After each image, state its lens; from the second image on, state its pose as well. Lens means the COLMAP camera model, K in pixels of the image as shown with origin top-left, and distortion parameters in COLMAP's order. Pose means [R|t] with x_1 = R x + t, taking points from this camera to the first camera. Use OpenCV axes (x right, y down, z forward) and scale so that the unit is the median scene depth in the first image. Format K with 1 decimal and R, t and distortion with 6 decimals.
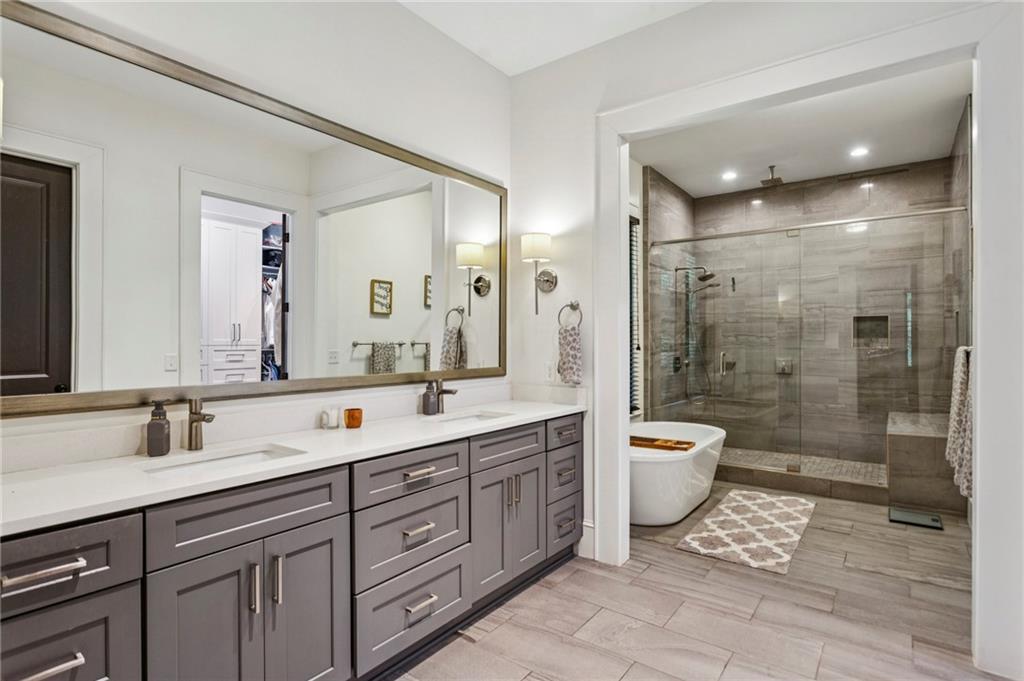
lens RADIAL K [[526.8, 0, 510.4], [0, 526.8, 347.7], [0, 0, 1]] dist [-0.005135, -0.000101]
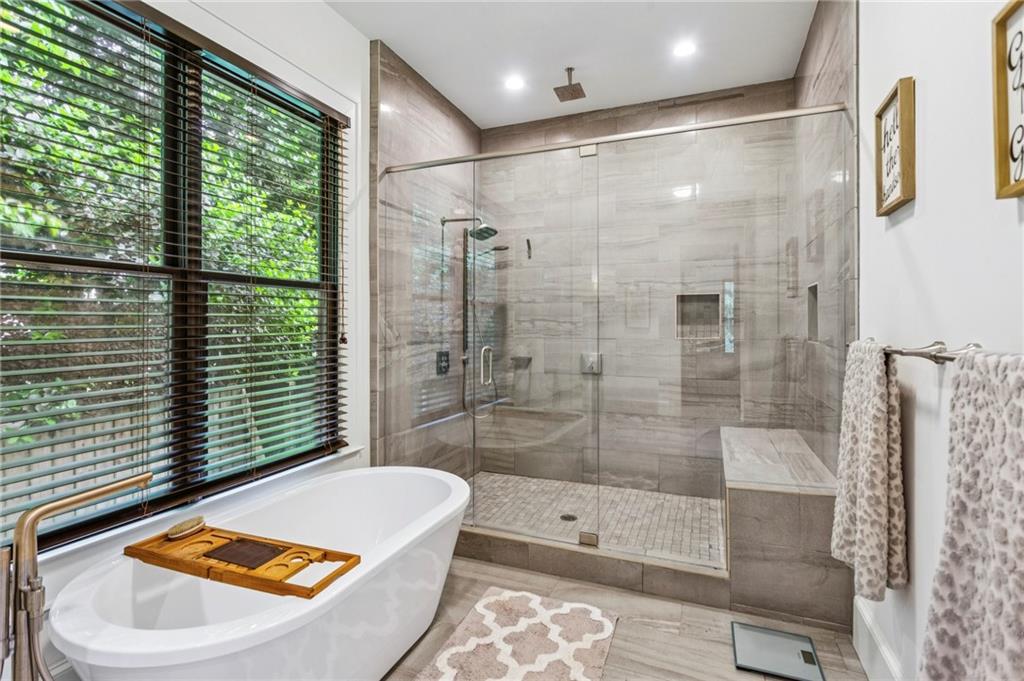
lens RADIAL K [[494.9, 0, 513.4], [0, 494.9, 332.2], [0, 0, 1]] dist [-0.000909, -0.000844]
pose [[0.967202, 0.001120, 0.254007, 0.264643], [-0.000437, 0.999996, -0.002746, -0.005908], [-0.254009, 0.002545, 0.967199, 0.402331]]
